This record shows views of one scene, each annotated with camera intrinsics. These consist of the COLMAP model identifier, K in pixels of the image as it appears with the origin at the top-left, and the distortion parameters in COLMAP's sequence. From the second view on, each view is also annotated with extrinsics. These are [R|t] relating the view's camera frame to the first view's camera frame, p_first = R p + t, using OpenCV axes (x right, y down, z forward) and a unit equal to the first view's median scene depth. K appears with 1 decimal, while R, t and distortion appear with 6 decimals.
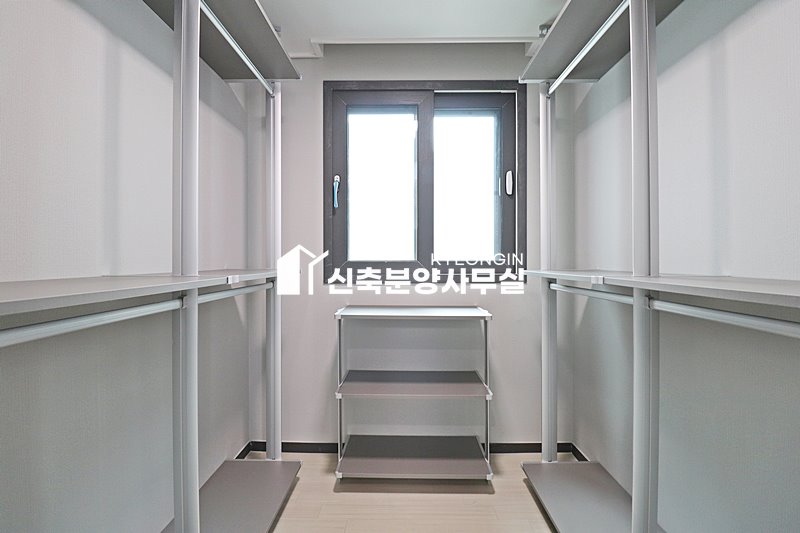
lens RADIAL K [[369.7, 0, 396.7], [0, 369.7, 261.5], [0, 0, 1]] dist [-0.018502, -0.002842]
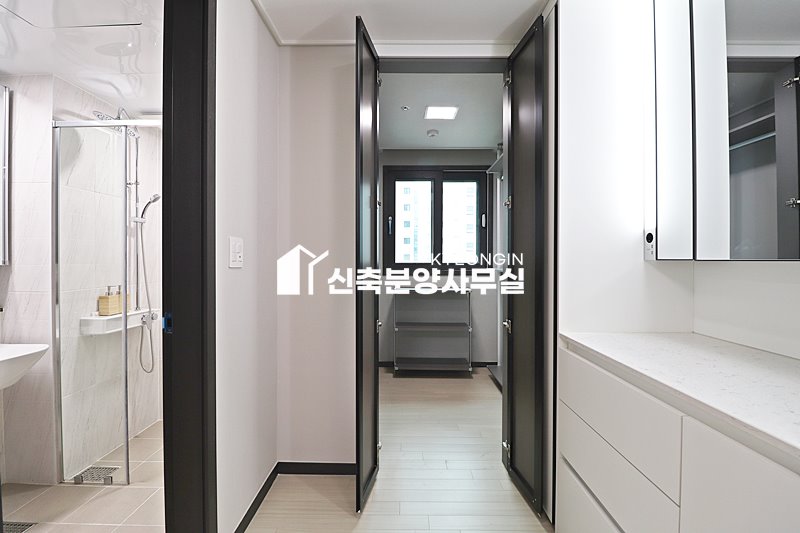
lens RADIAL K [[369.7, 0, 399.6], [0, 369.7, 263.4], [0, 0, 1]] dist [-0.018502, -0.002842]
pose [[0.999955, 0.005608, 0.007610, -0.123657], [-0.005630, 0.999980, 0.002831, -0.005625], [-0.007594, -0.002874, 0.999967, -0.821837]]
